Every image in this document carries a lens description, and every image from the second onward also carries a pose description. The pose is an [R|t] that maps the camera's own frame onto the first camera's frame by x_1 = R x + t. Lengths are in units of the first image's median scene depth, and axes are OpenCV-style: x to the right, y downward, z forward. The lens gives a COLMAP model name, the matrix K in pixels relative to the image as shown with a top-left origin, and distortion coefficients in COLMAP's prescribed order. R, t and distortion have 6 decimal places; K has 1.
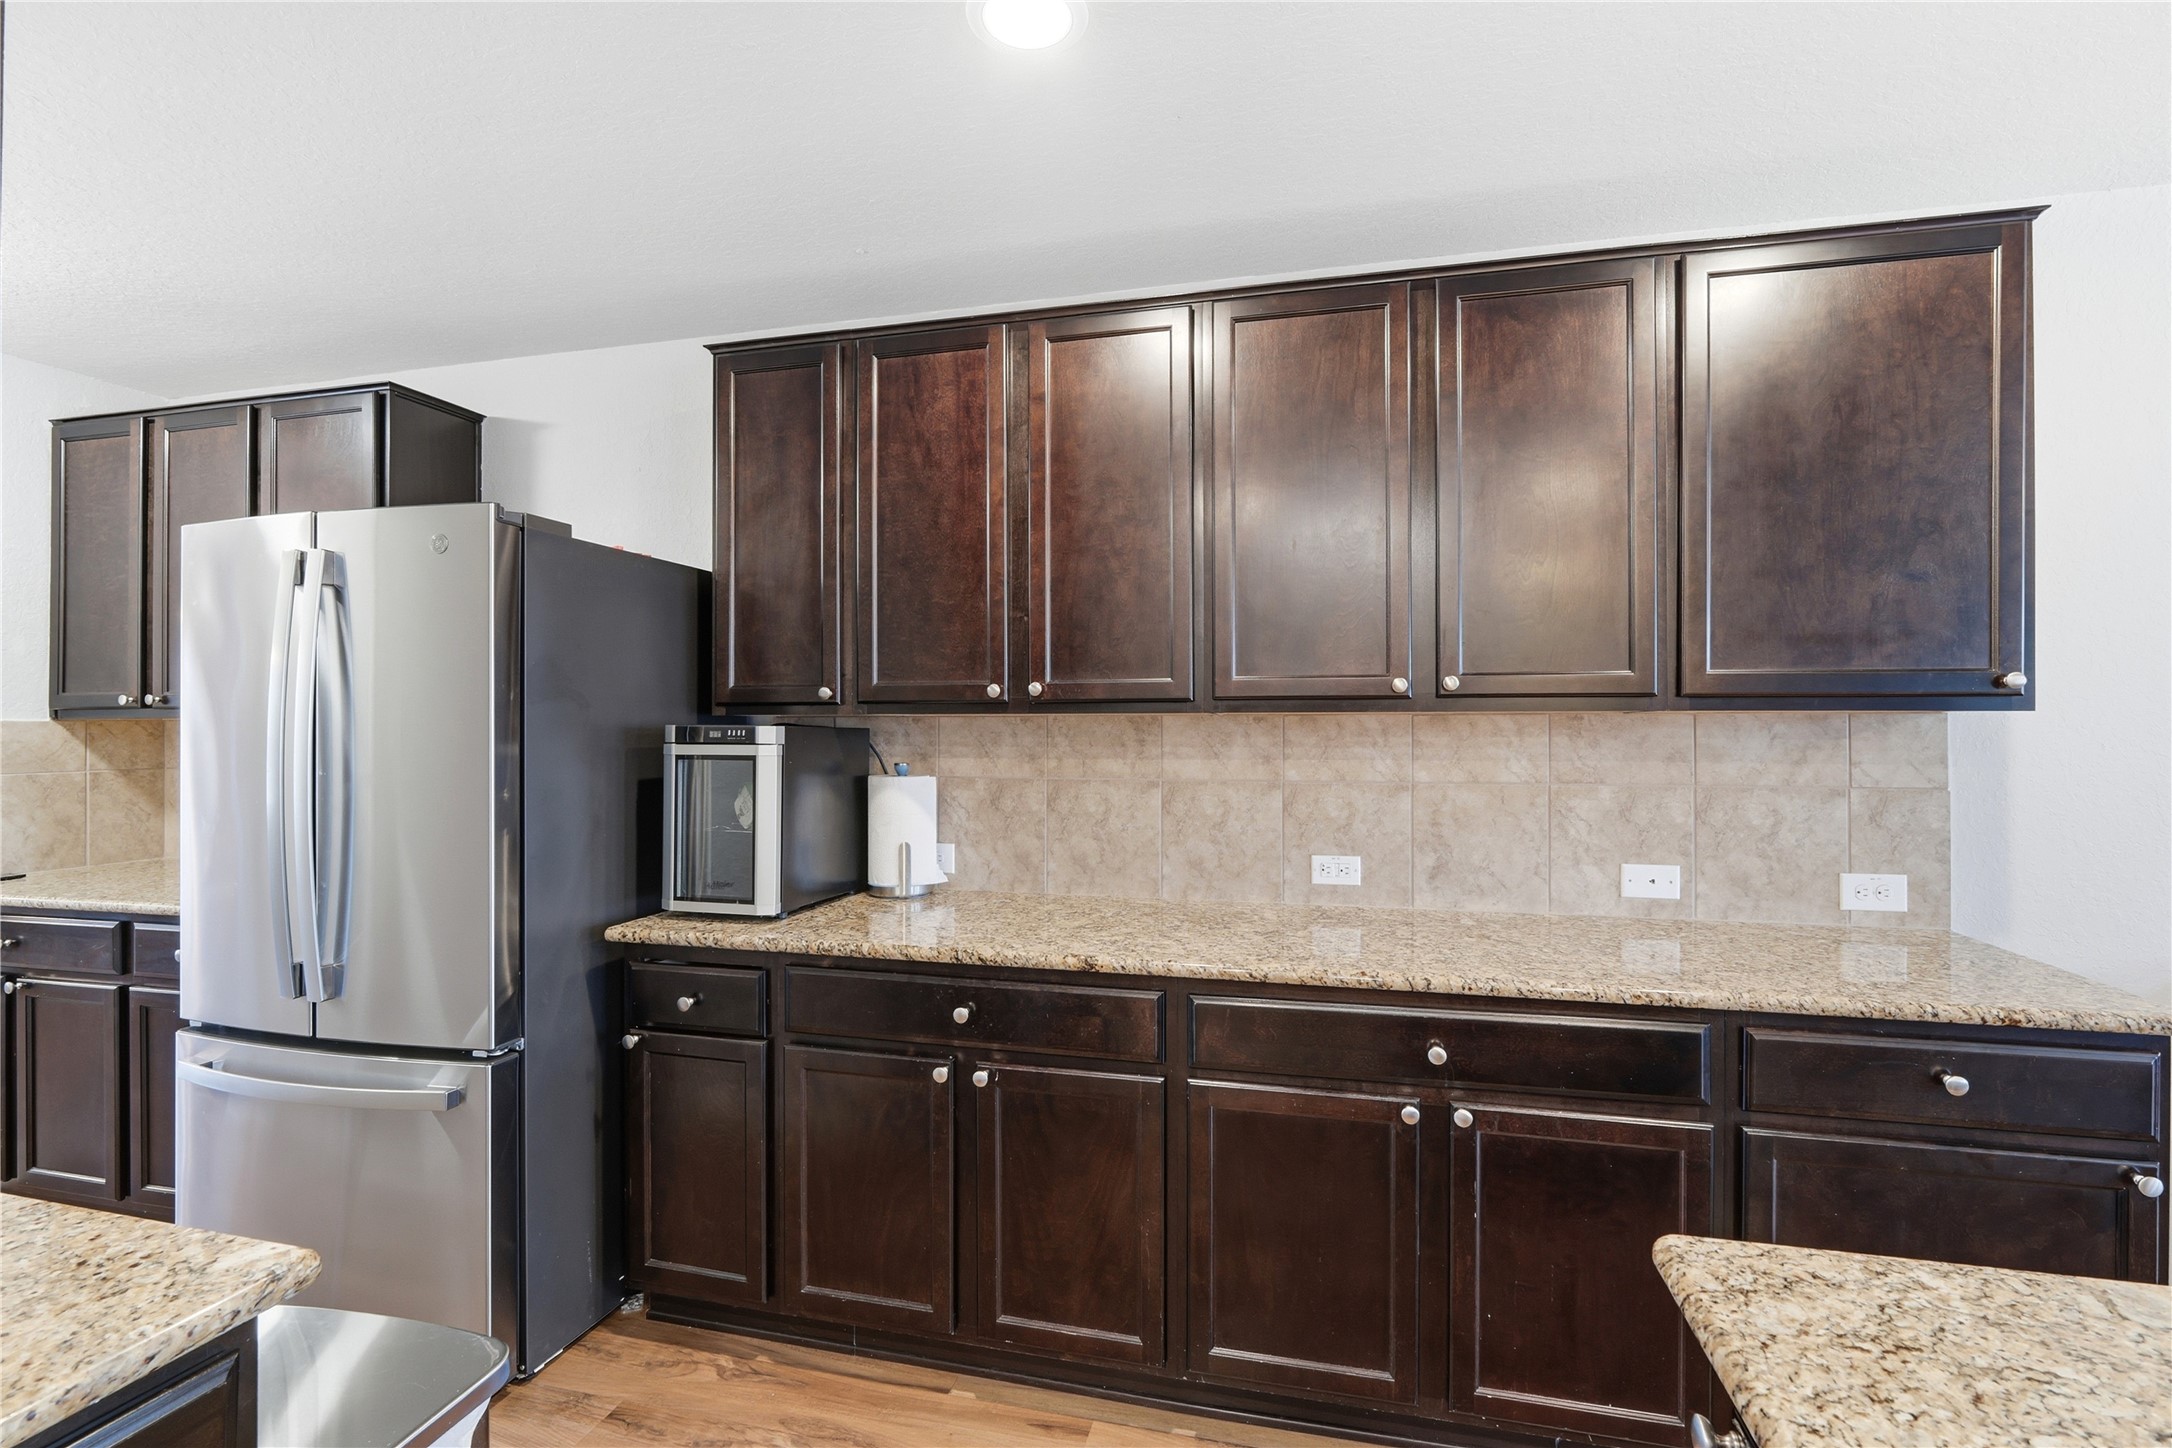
lens RADIAL K [[996.9, 0, 1075.5], [0, 996.9, 731.7], [0, 0, 1]] dist [-0.005296, 0.000855]
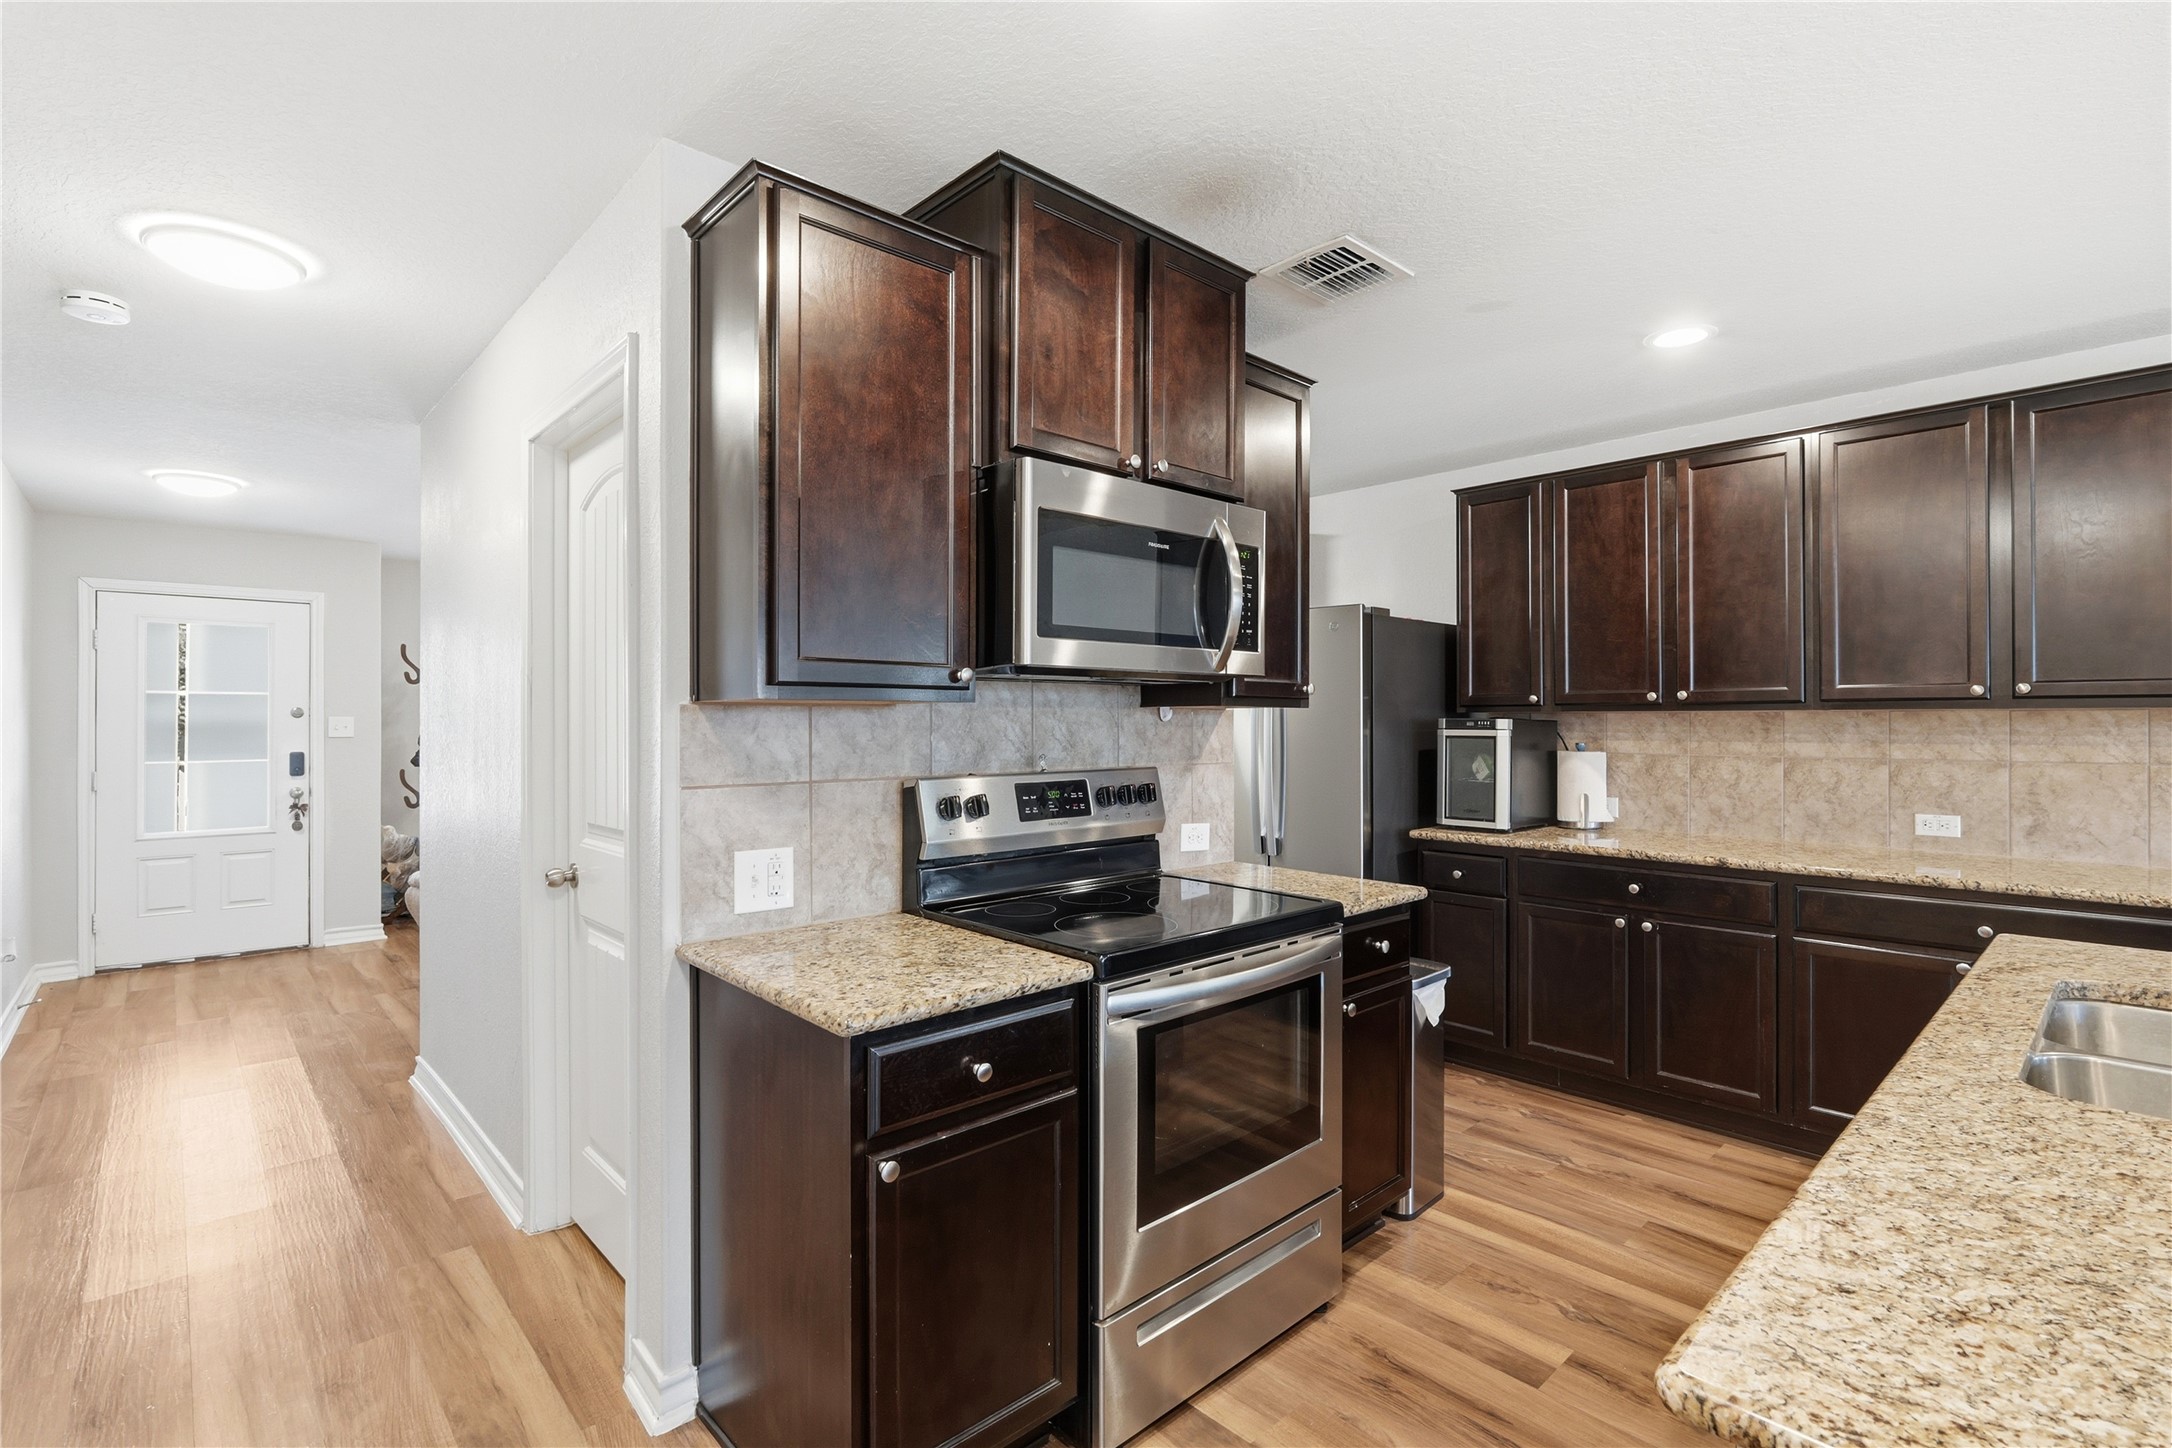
lens RADIAL K [[996.9, 0, 1105.0], [0, 996.9, 716.5], [0, 0, 1]] dist [-0.005296, 0.000855]
pose [[0.852708, -0.001739, -0.522385, 0.002801], [-0.004111, 0.999941, -0.010039, 0.009592], [0.522372, 0.010708, 0.852651, -0.771406]]
